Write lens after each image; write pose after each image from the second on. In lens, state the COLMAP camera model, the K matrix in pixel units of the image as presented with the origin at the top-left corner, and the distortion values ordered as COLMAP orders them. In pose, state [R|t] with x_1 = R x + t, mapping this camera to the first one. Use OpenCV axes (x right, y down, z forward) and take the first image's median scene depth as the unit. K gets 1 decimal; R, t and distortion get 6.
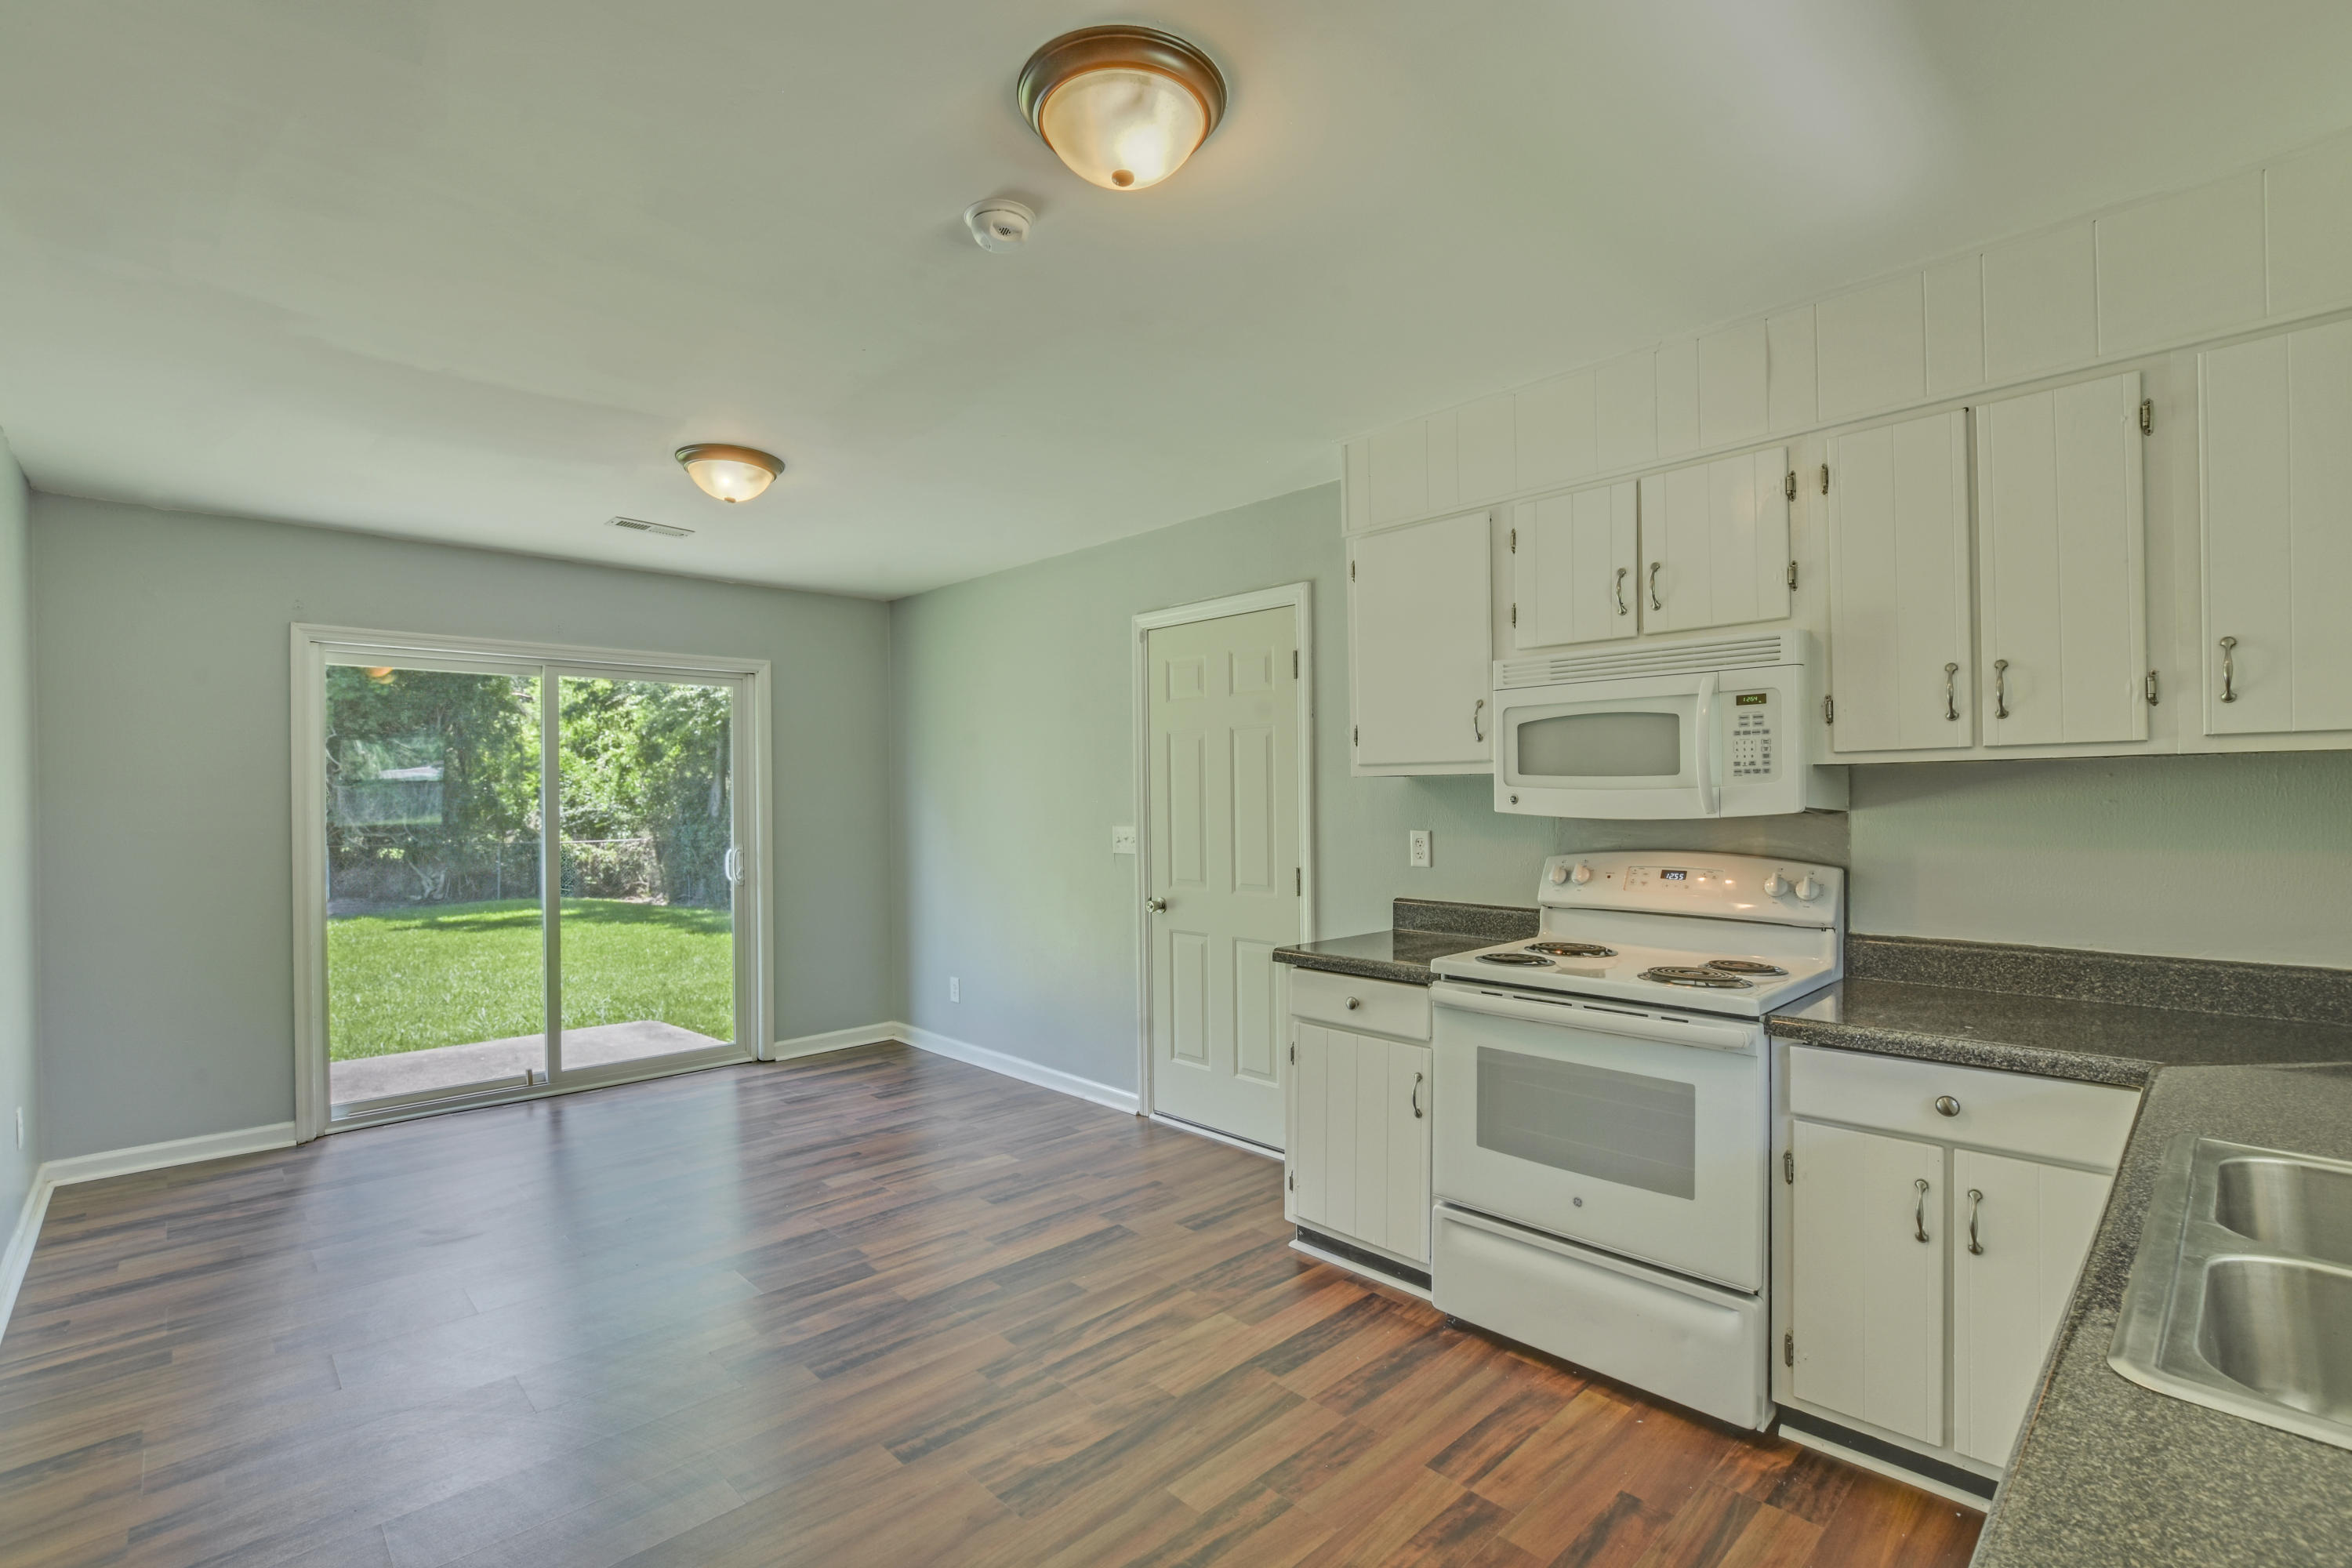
lens RADIAL K [[1031.7, 0, 1182.0], [0, 1031.7, 790.3], [0, 0, 1]] dist [-0.016980, 0.000897]
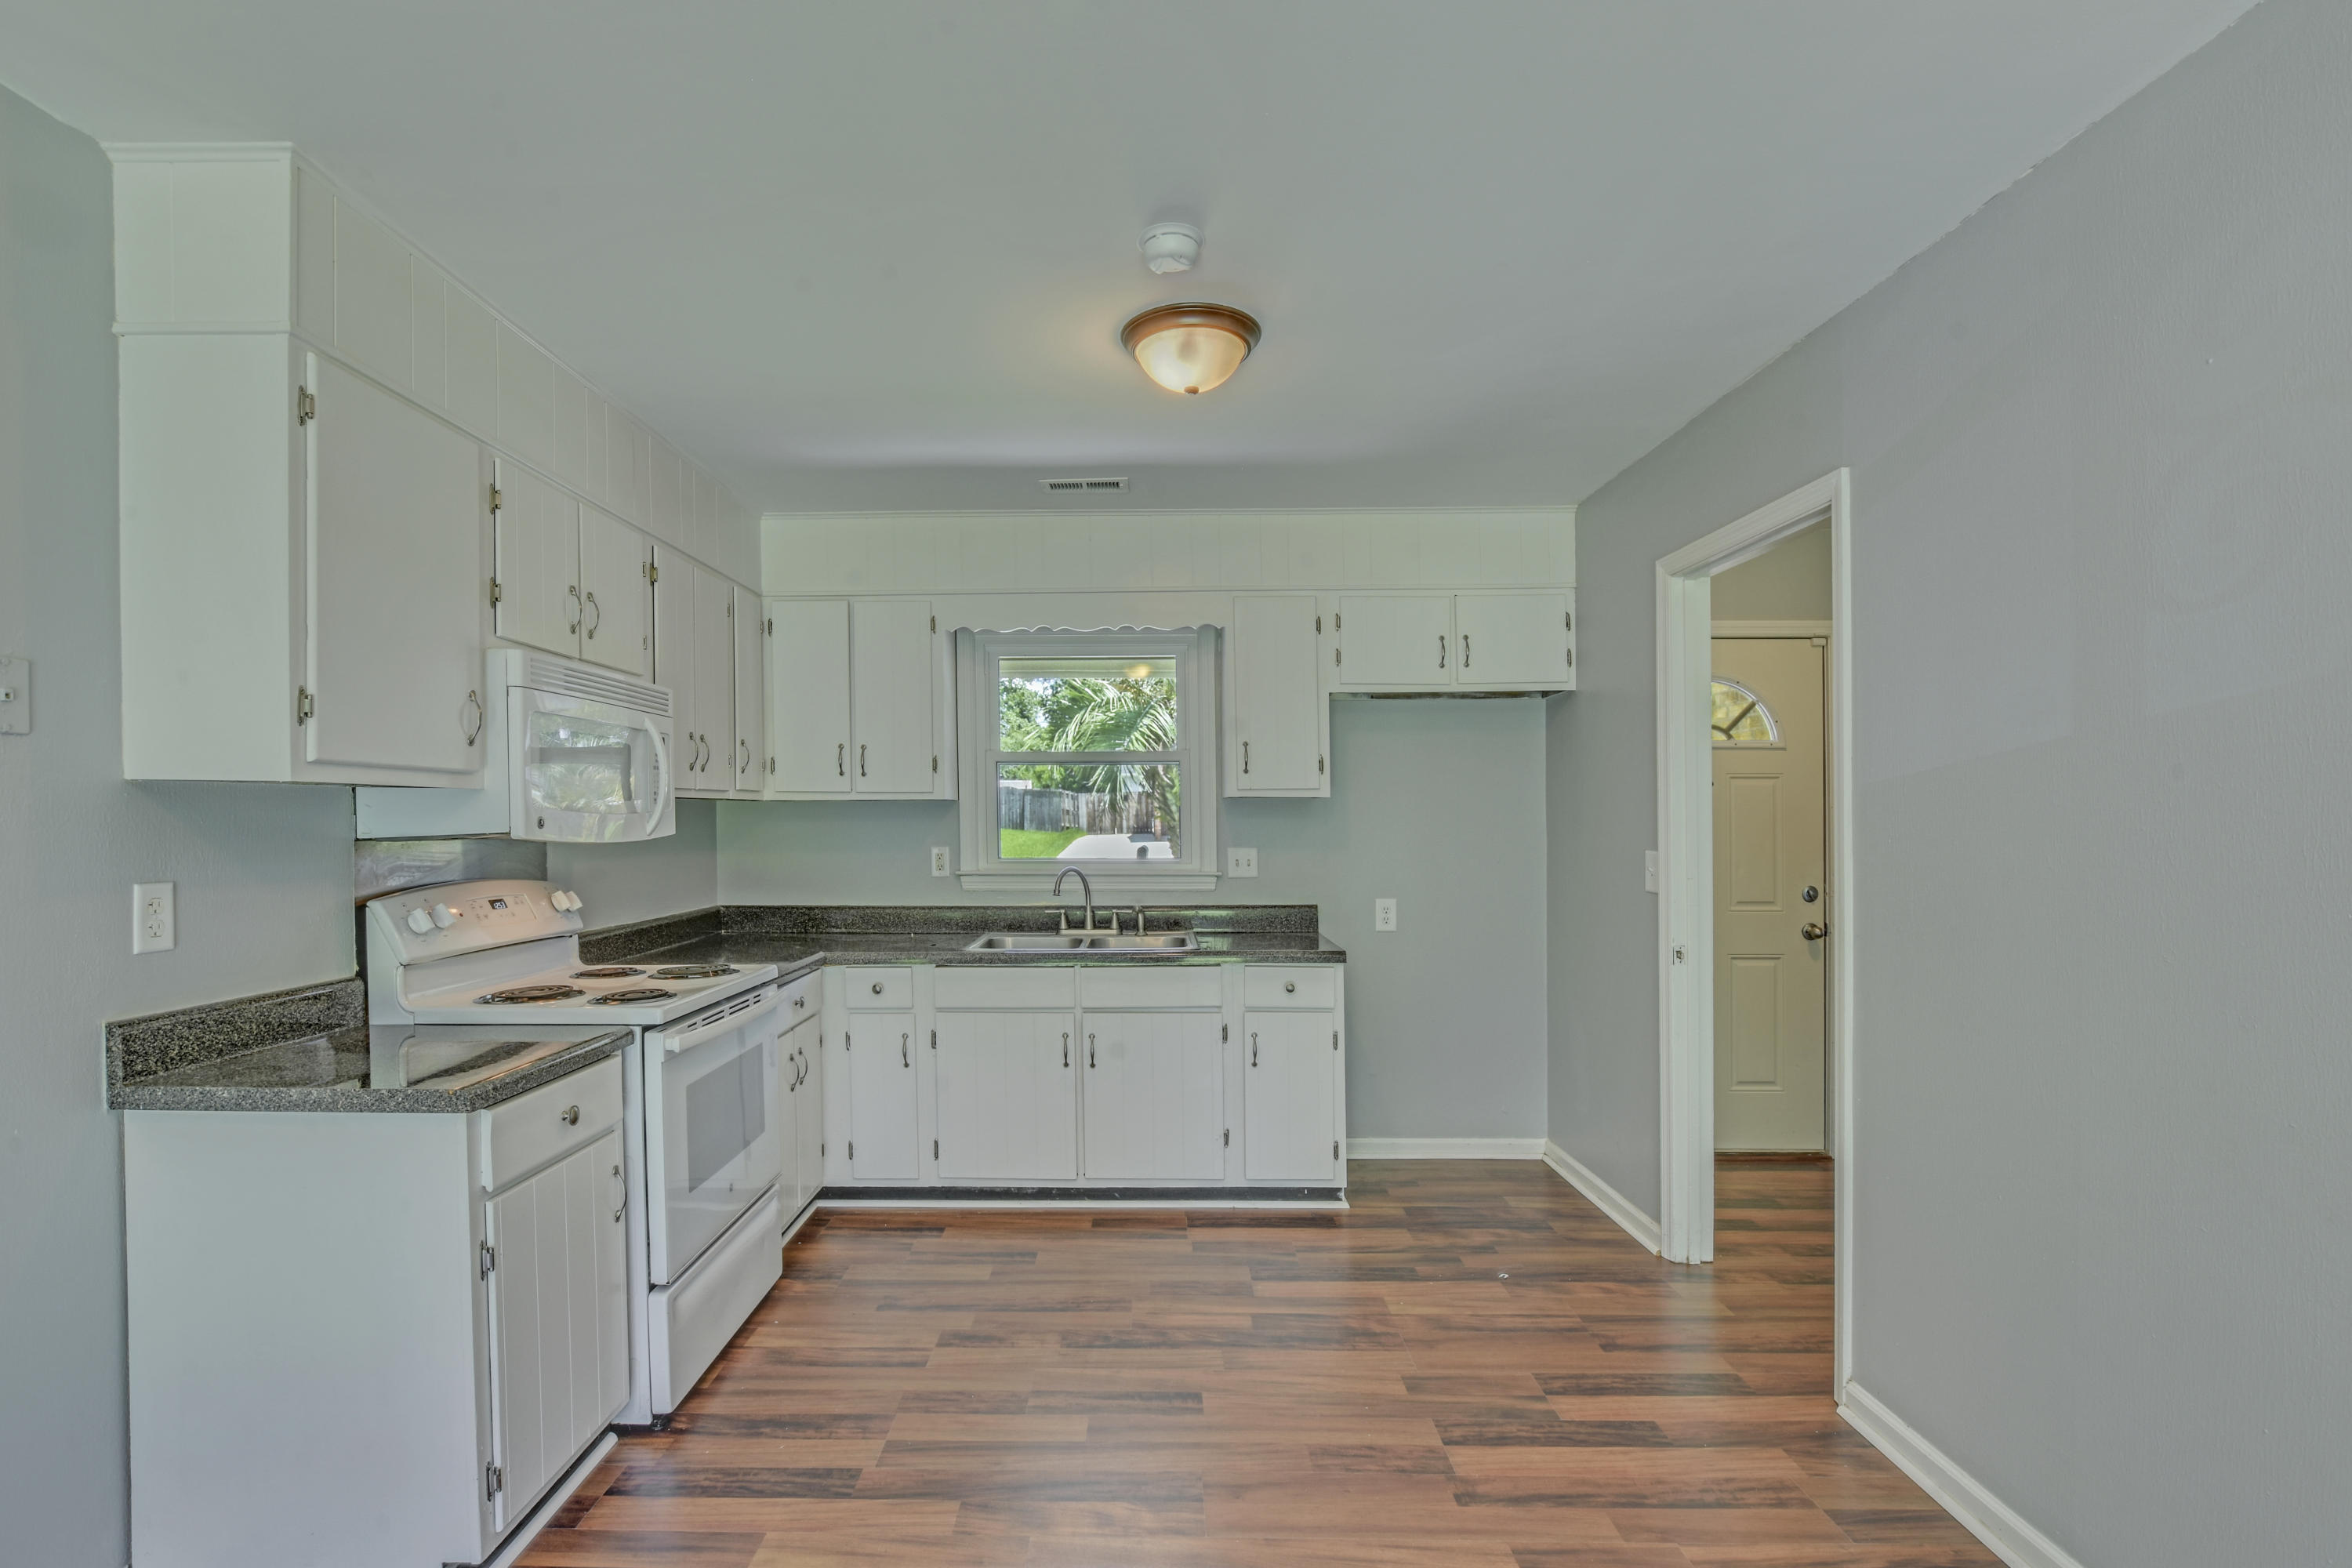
lens RADIAL K [[1130.6, 0, 1109.0], [0, 1130.6, 821.0], [0, 0, 1]] dist [-0.026497, 0.001852]
pose [[-0.694593, 0.013457, 0.719277, -0.710919], [0.007141, 0.999905, -0.011811, 0.023735], [-0.719367, -0.003068, -0.694623, 1.427581]]
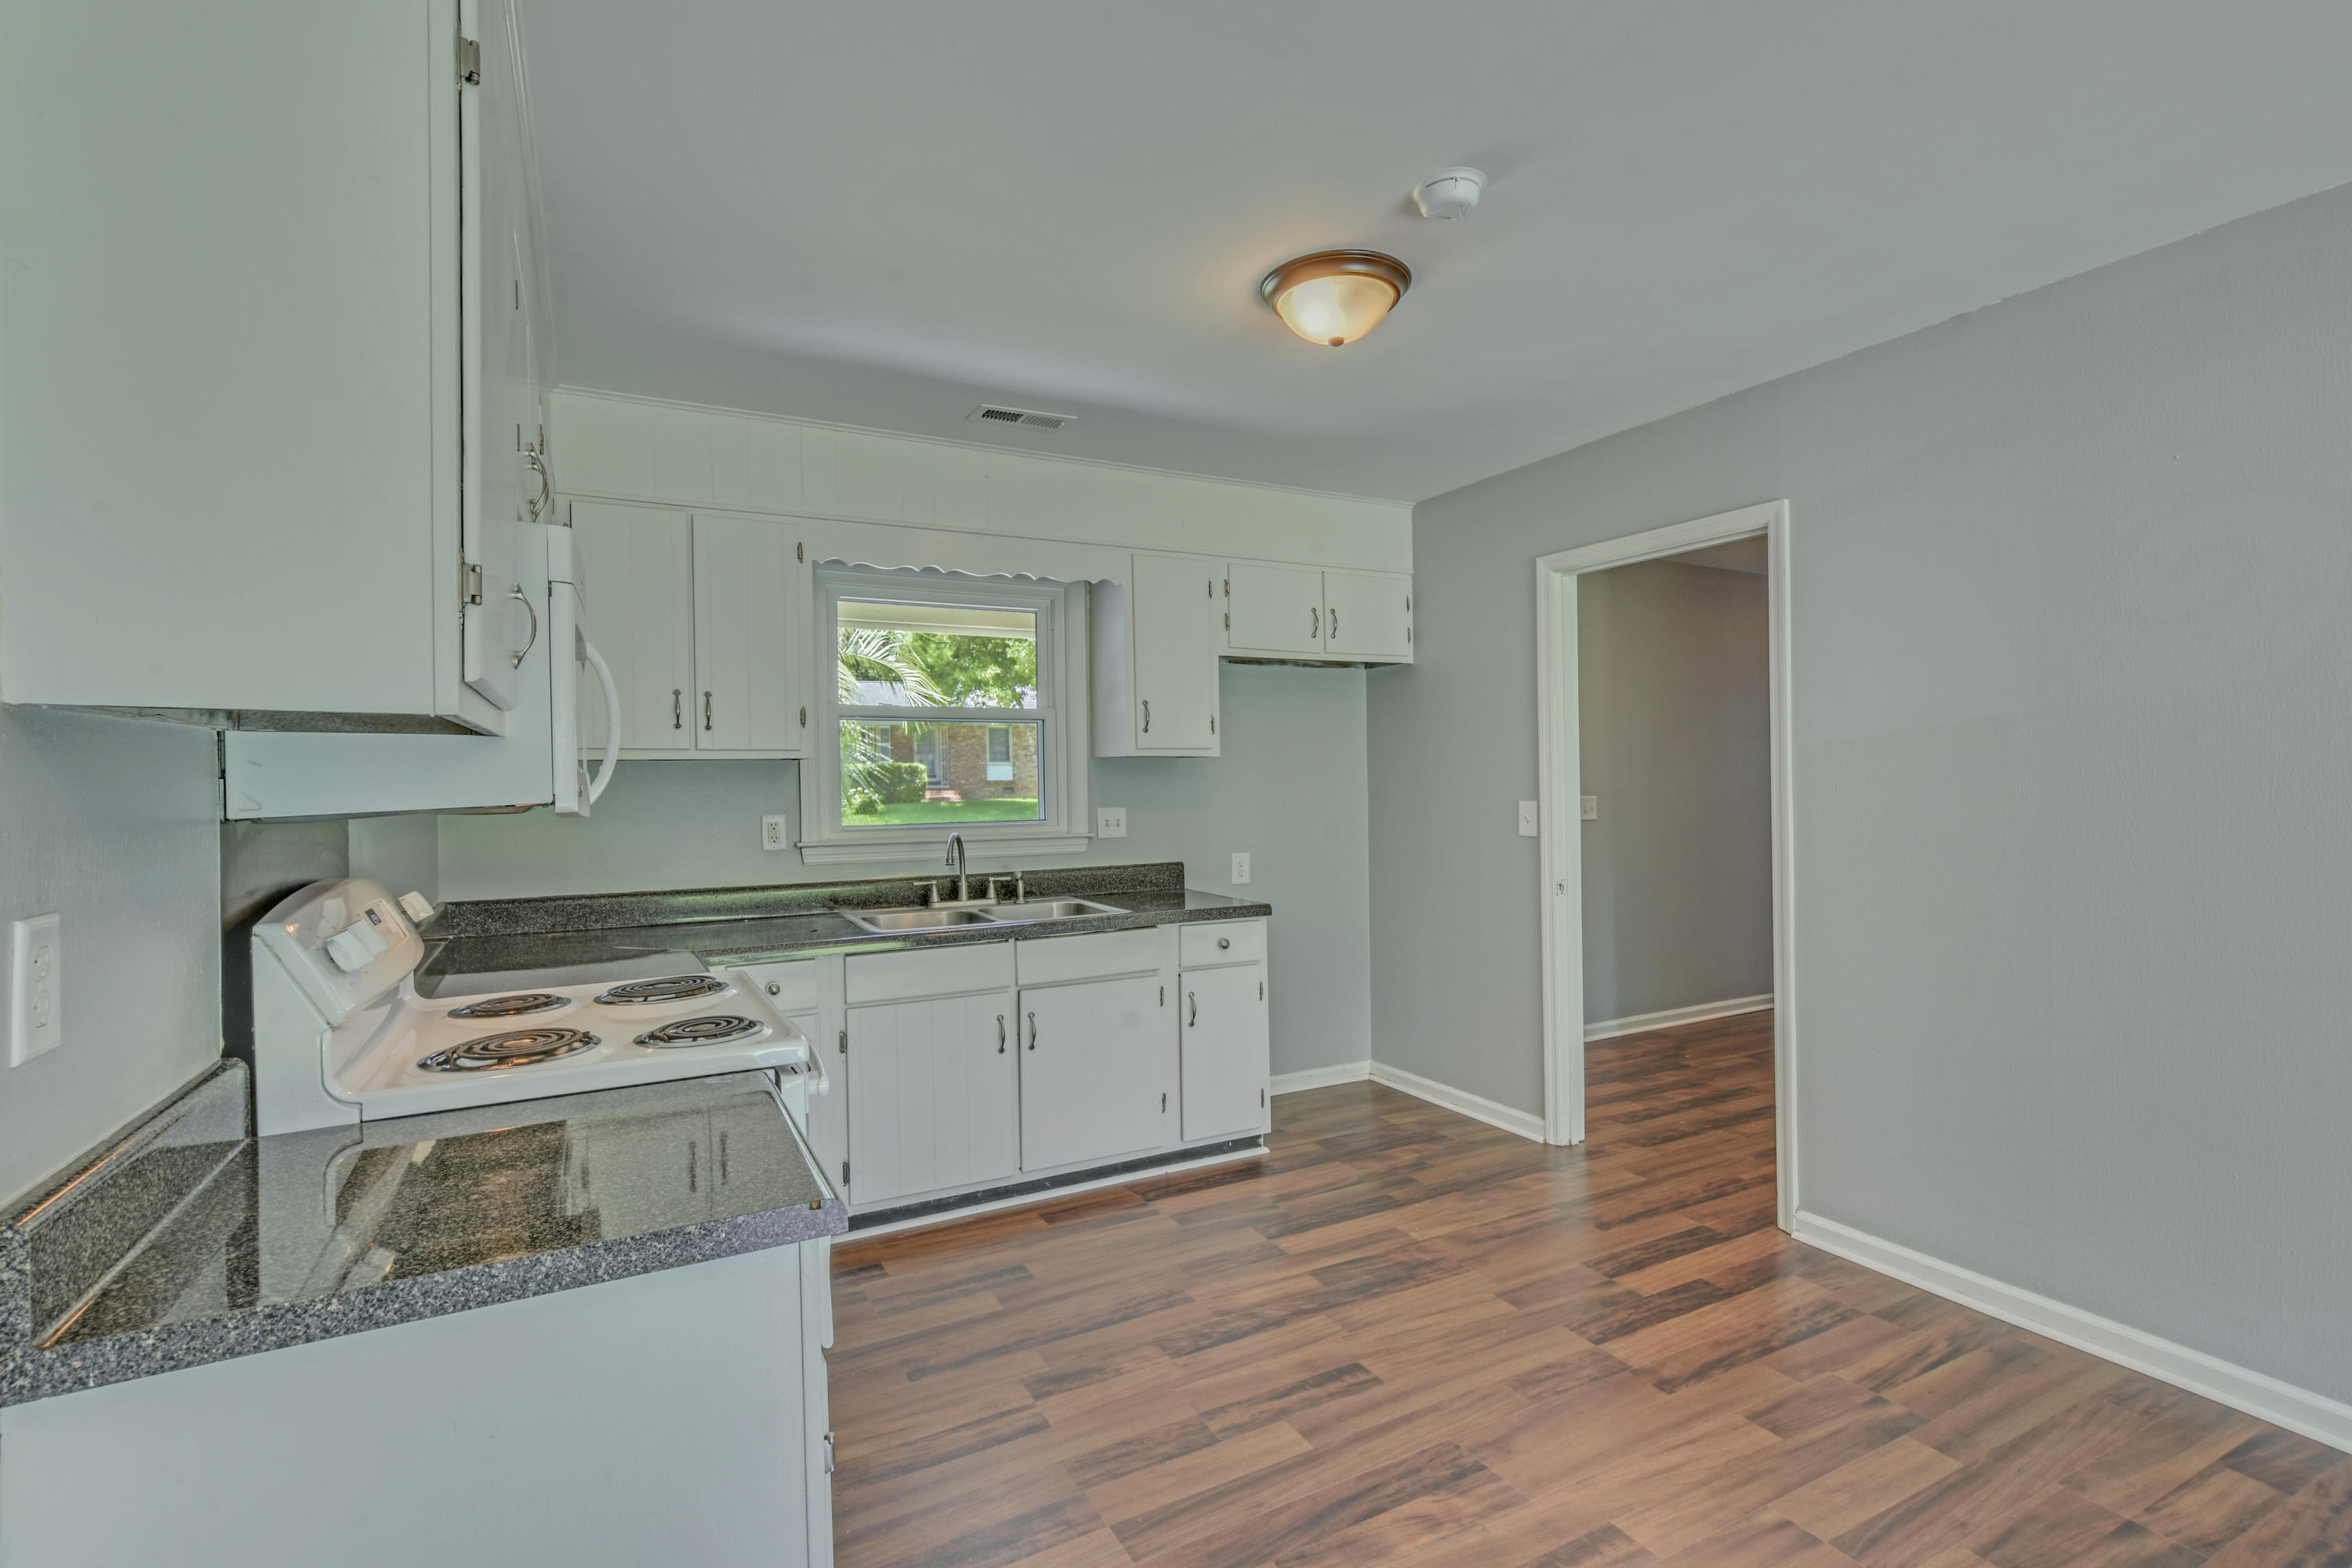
lens RADIAL K [[1071.1, 0, 1176.1], [0, 1071.1, 787.9], [0, 0, 1]] dist [-0.026871, 0.005214]
pose [[-0.959443, 0.026011, 0.280699, -0.153723], [0.025826, 0.999657, -0.004361, 0.025079], [-0.280716, 0.003065, -0.959786, 1.598899]]
